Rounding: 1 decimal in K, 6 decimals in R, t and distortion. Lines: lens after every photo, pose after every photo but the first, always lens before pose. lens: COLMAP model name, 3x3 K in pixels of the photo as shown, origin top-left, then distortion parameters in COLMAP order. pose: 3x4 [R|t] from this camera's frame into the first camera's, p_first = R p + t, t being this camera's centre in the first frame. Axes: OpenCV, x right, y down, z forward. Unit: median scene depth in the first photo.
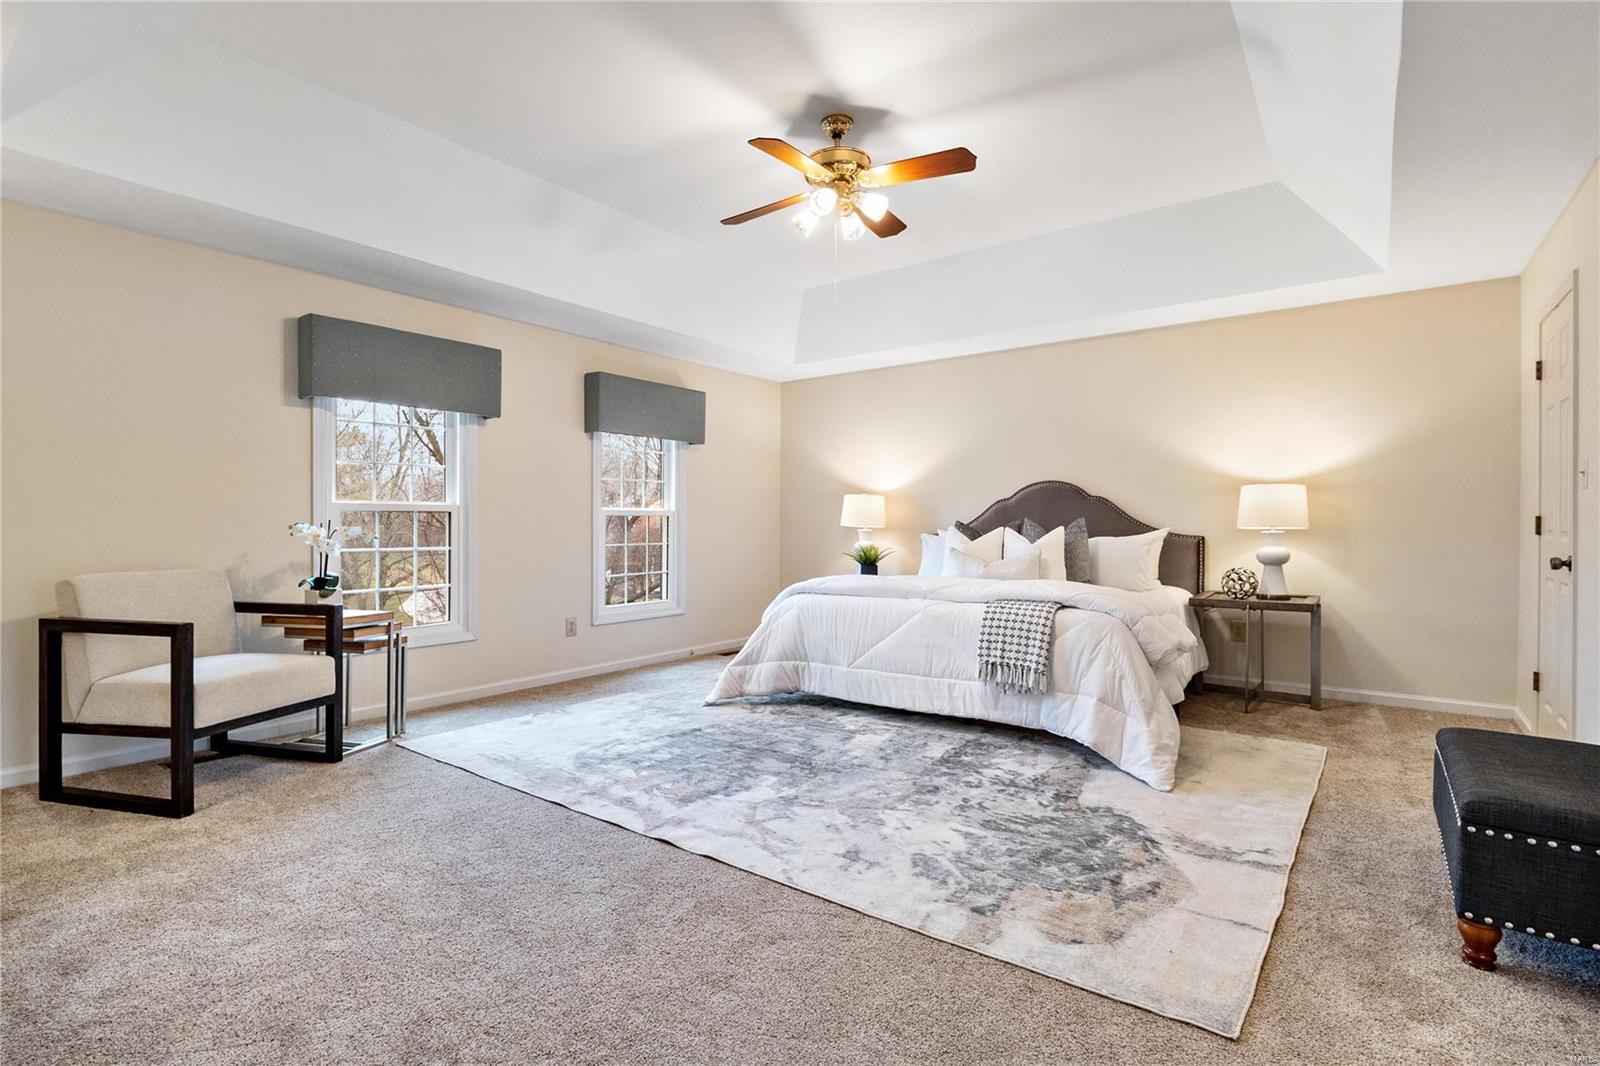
lens RADIAL K [[770.1, 0, 800.0], [0, 770.1, 533.0], [0, 0, 1]] dist [-0.003969, -0.000308]
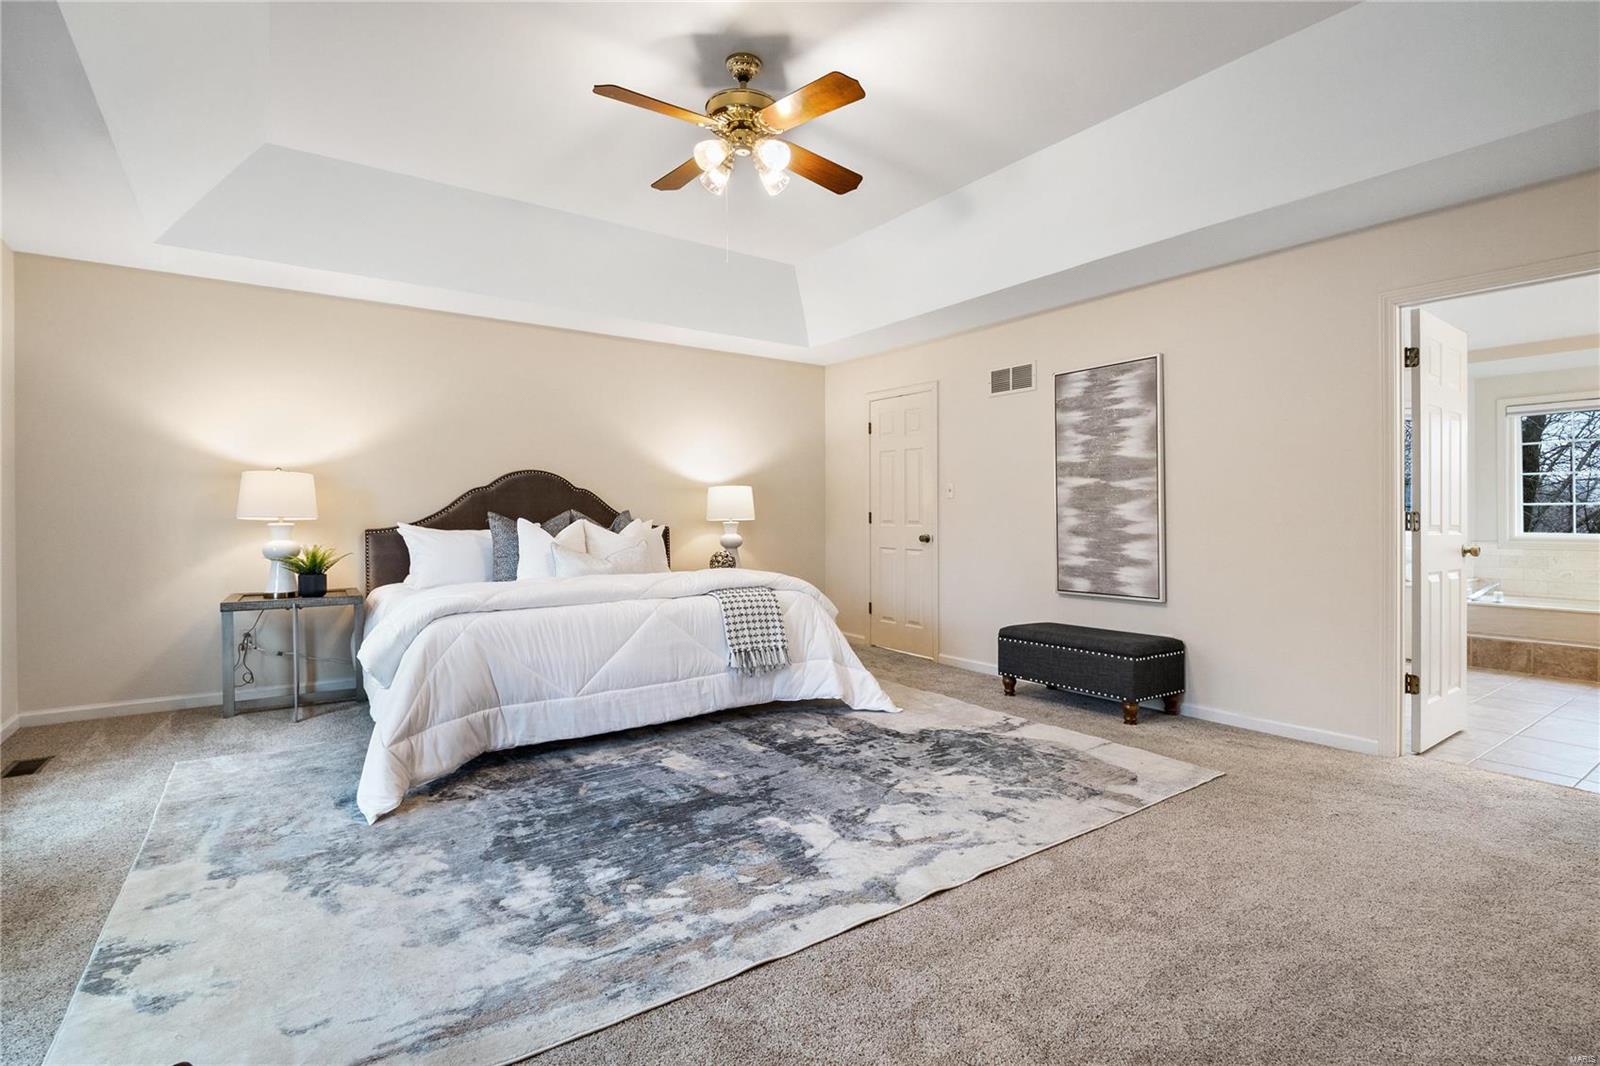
lens RADIAL K [[759.2, 0, 800.0], [0, 759.2, 533.0], [0, 0, 1]] dist [-0.001017, 0.000044]
pose [[0.301510, -0.020252, 0.953248, -0.782700], [0.010013, 0.999787, 0.018074, -0.007436], [-0.953410, 0.004096, 0.301648, 0.694721]]
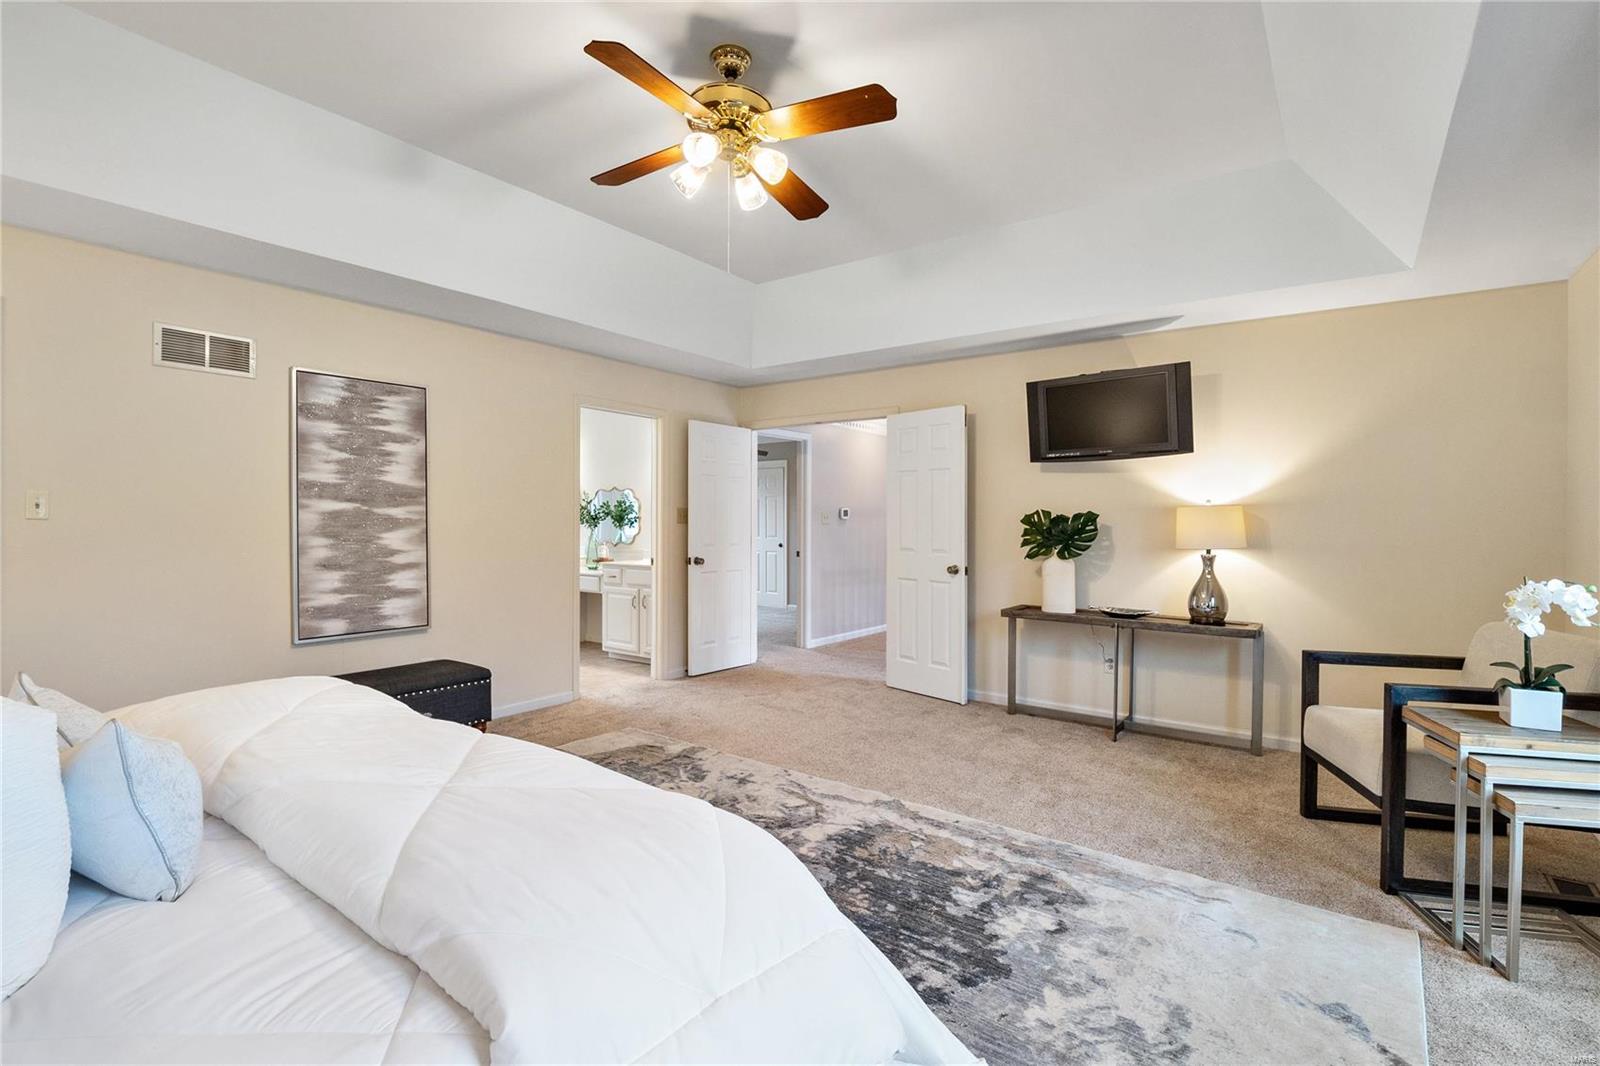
lens RADIAL K [[754.4, 0, 804.2], [0, 754.4, 522.7], [0, 0, 1]] dist [0.000809, 0.000071]
pose [[-0.999810, -0.013110, -0.014396, -0.016360], [-0.013334, 0.999790, 0.015559, -0.073072], [0.014189, 0.015748, -0.999775, 1.809865]]
